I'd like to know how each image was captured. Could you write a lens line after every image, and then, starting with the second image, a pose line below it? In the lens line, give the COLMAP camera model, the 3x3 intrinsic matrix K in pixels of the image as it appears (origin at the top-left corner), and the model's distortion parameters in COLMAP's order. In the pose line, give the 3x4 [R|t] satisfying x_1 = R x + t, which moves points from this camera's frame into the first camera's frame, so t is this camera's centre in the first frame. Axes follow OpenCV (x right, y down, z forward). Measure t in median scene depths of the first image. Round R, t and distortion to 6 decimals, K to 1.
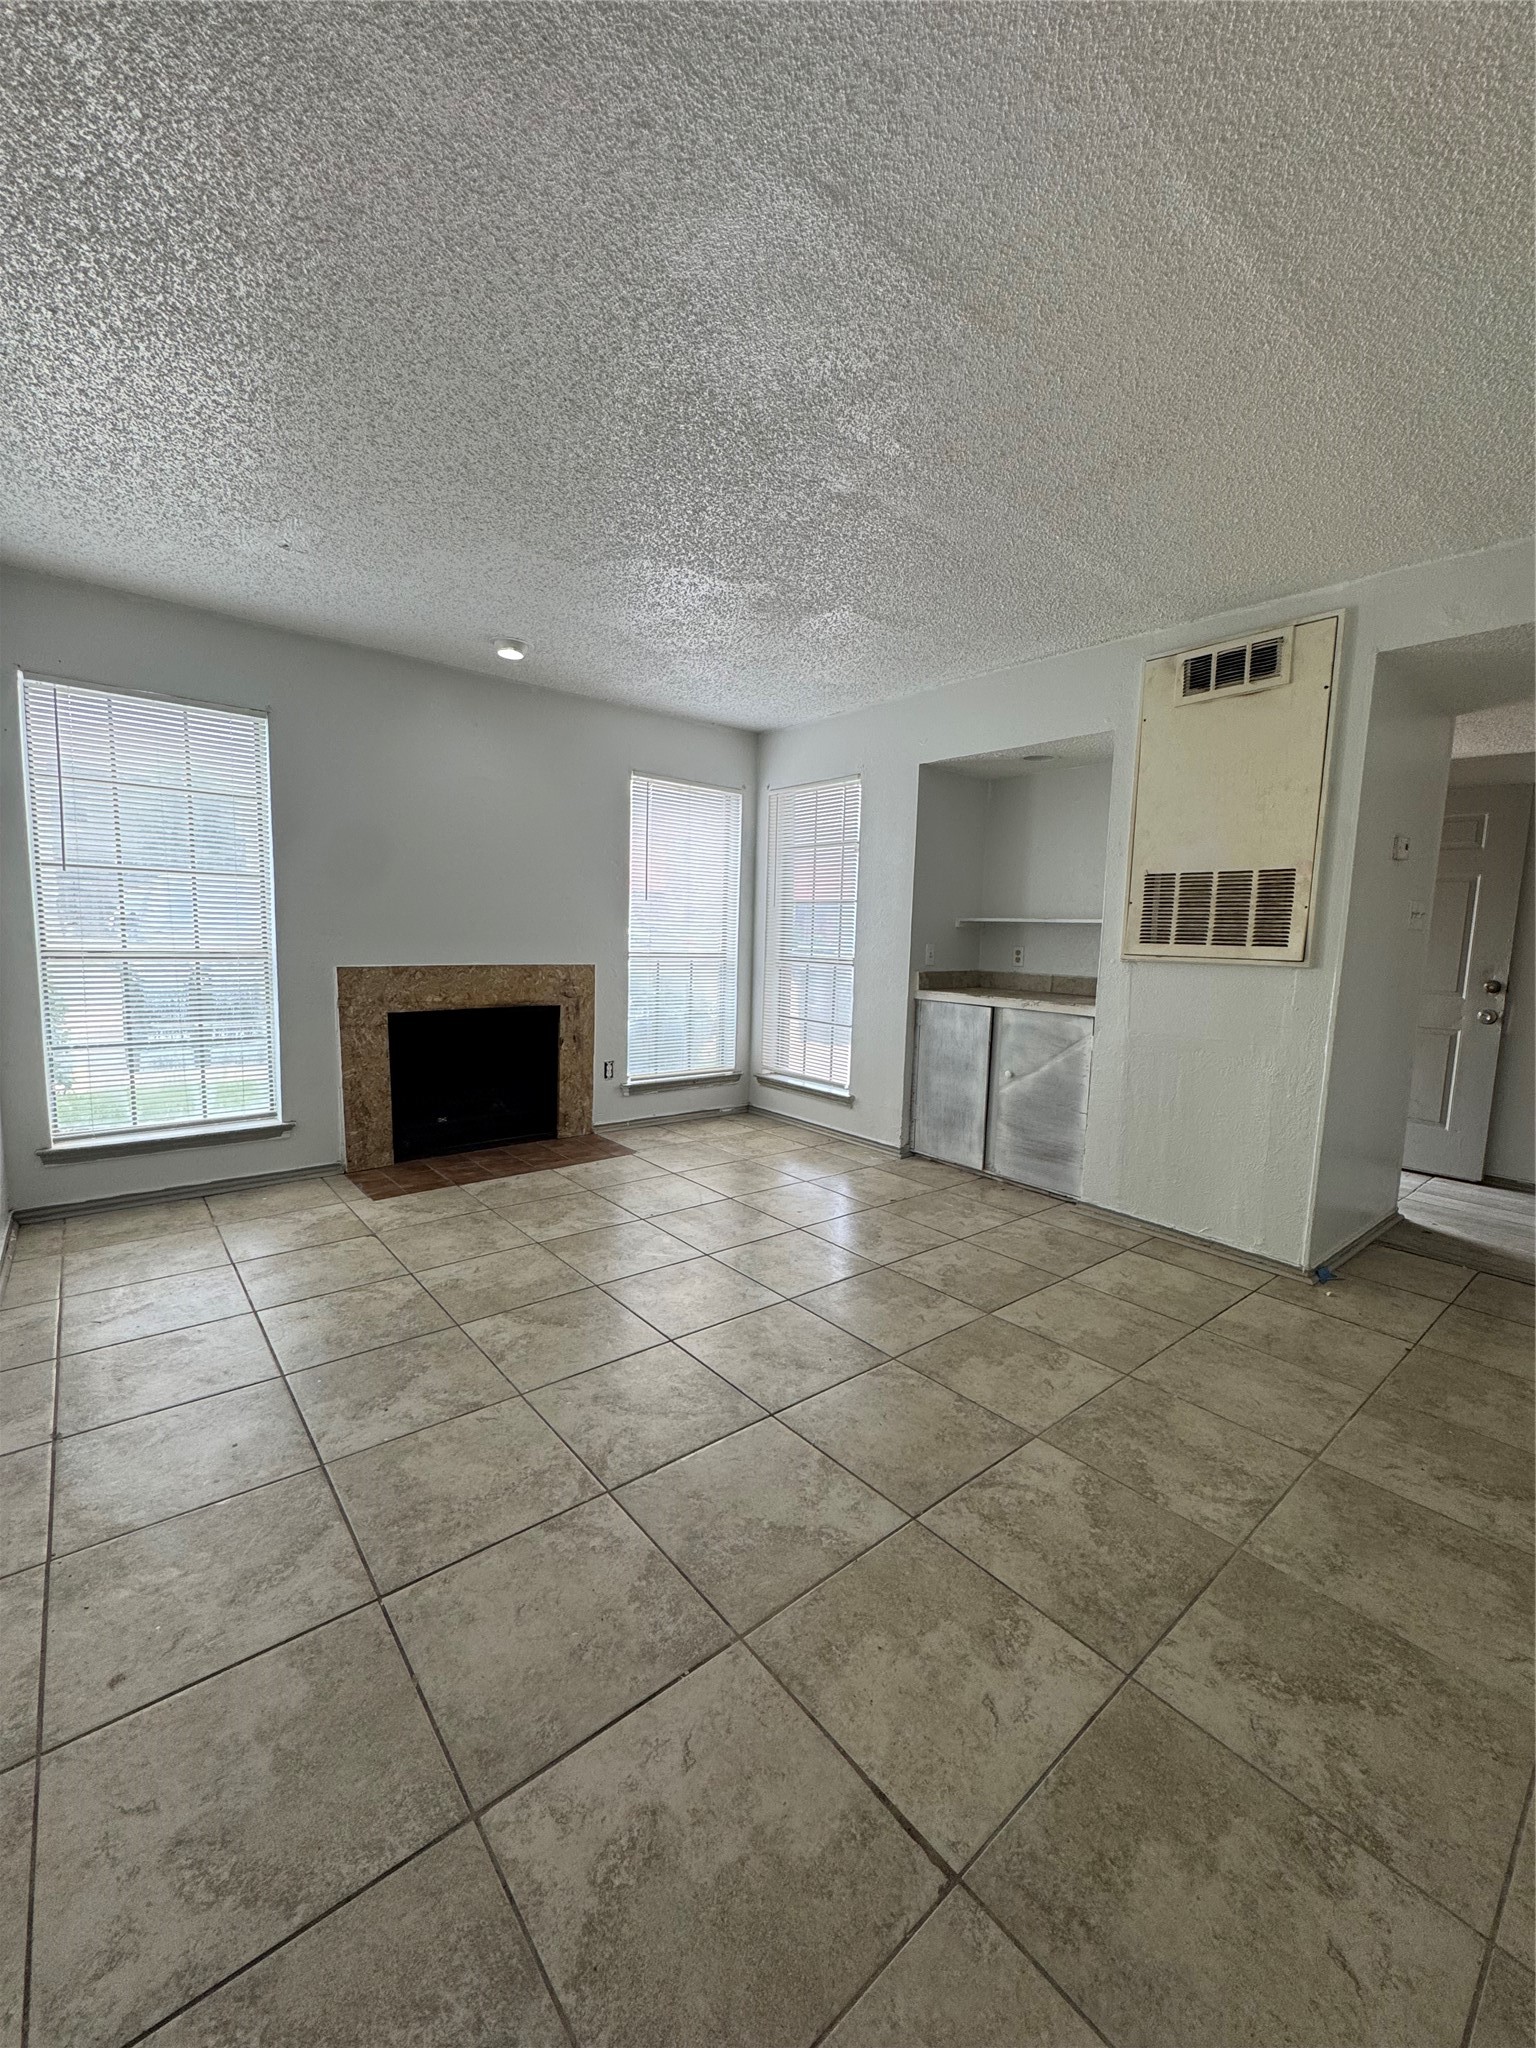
lens RADIAL K [[821.1, 0, 765.5], [0, 821.1, 1024.6], [0, 0, 1]] dist [-0.004745, 0.000678]
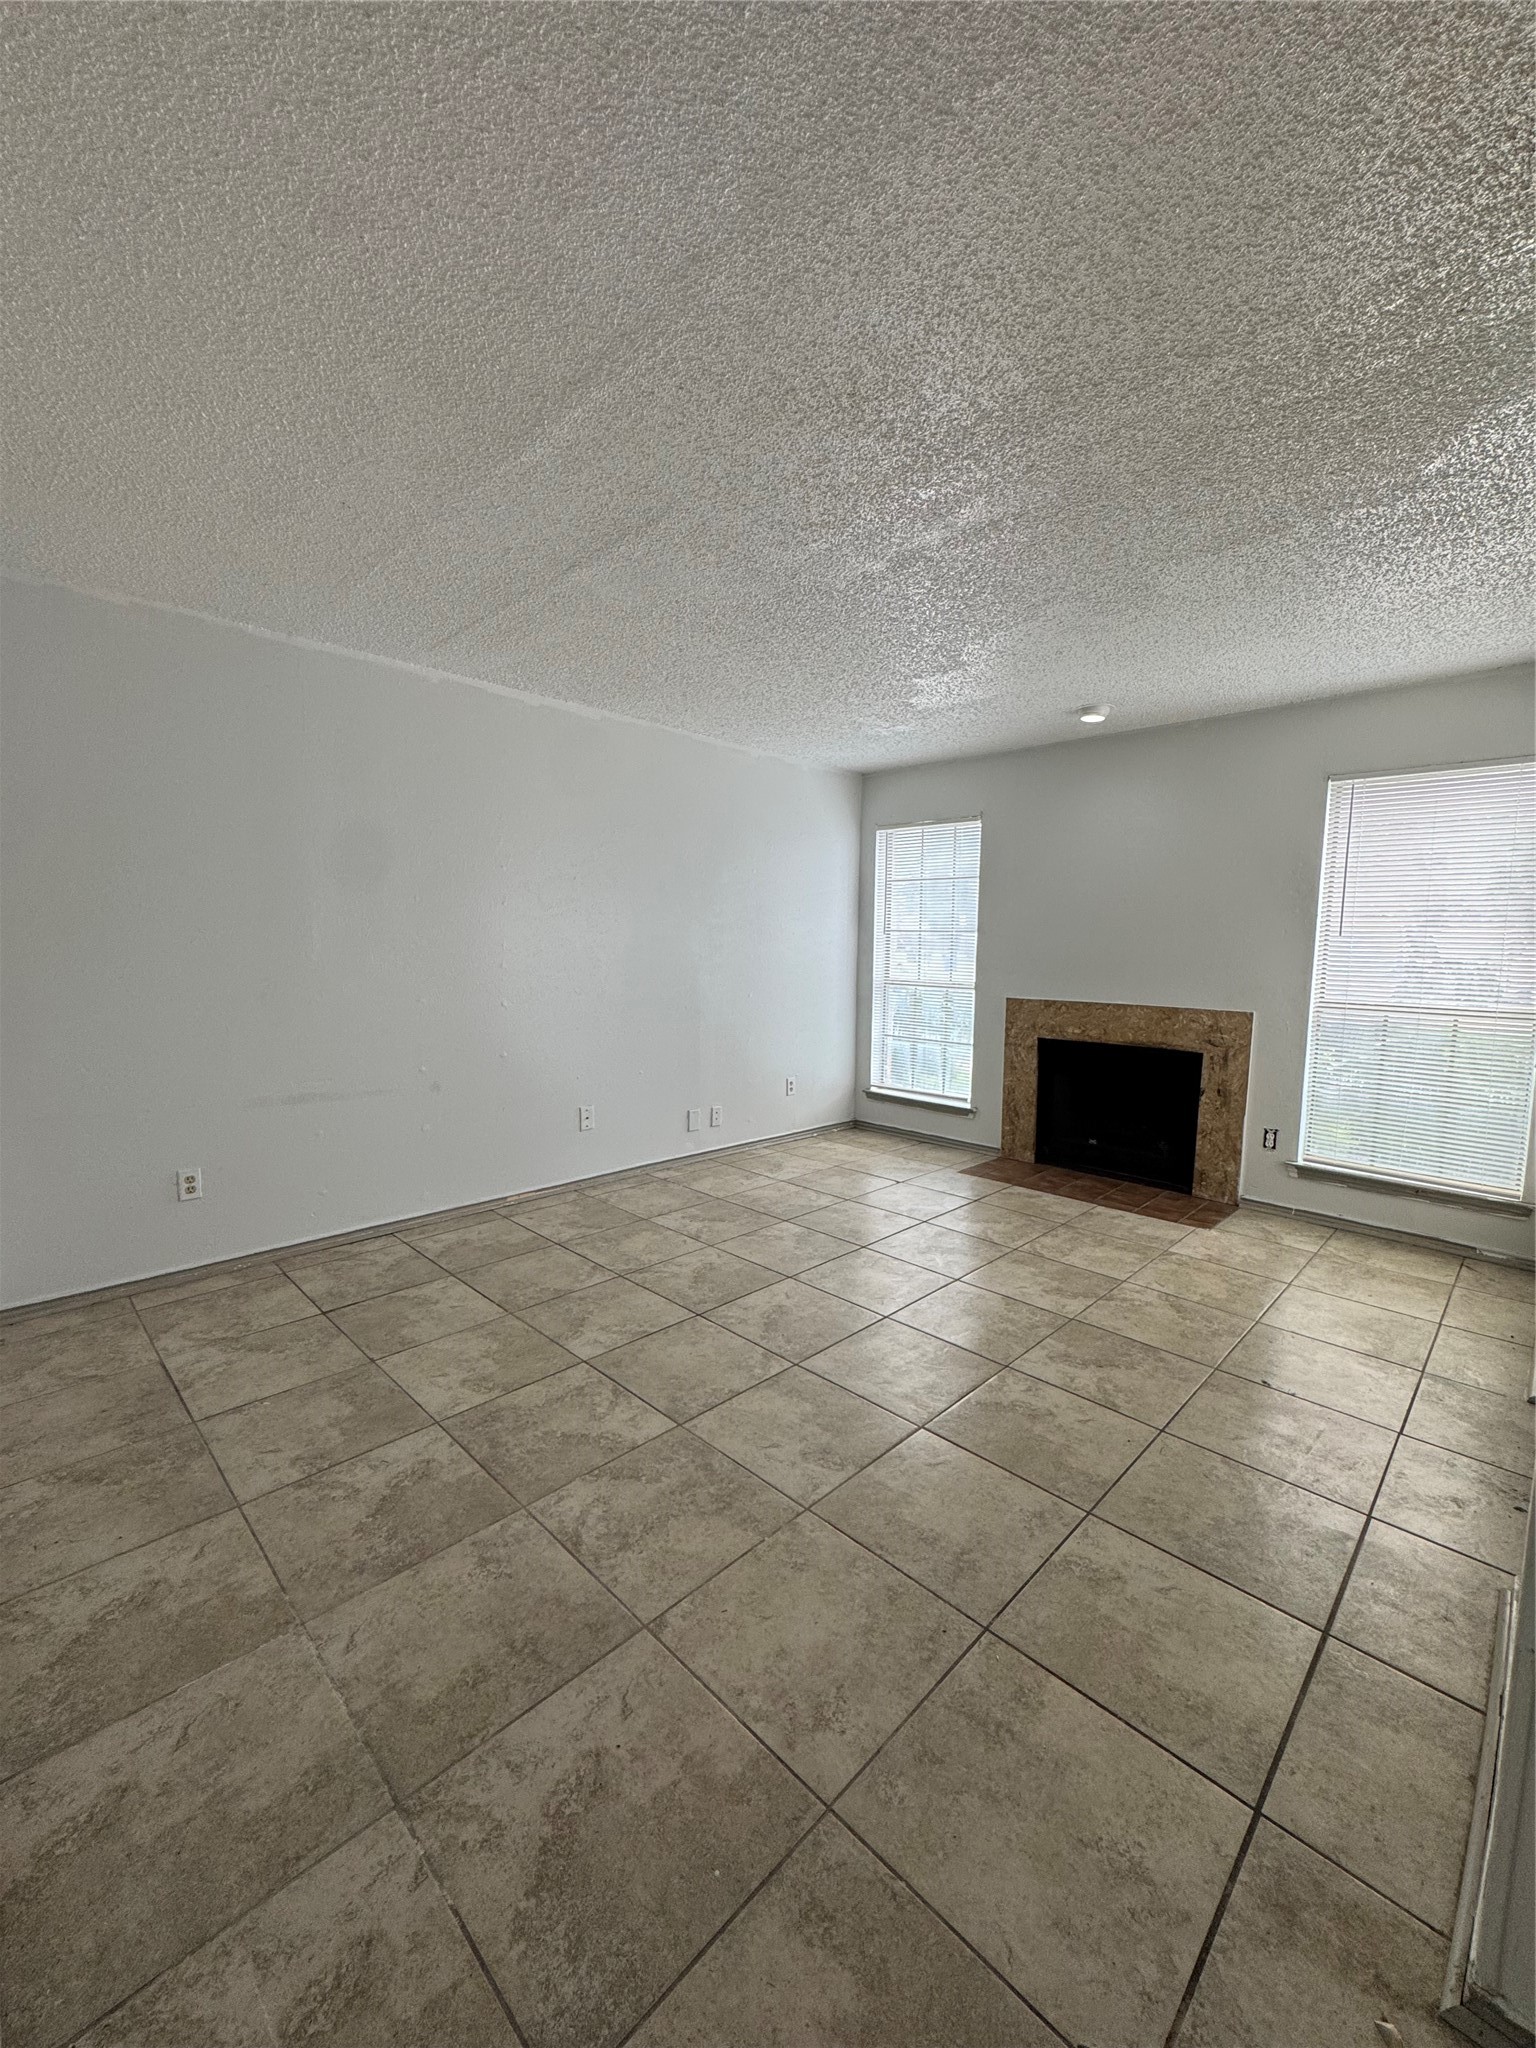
lens RADIAL K [[821.1, 0, 767.4], [0, 821.1, 1022.2], [0, 0, 1]] dist [-0.004745, 0.000678]
pose [[0.094254, 0.069981, -0.993086, 0.730294], [-0.126200, 0.990319, 0.057808, -0.058223], [0.987517, 0.119879, 0.102173, 0.491183]]
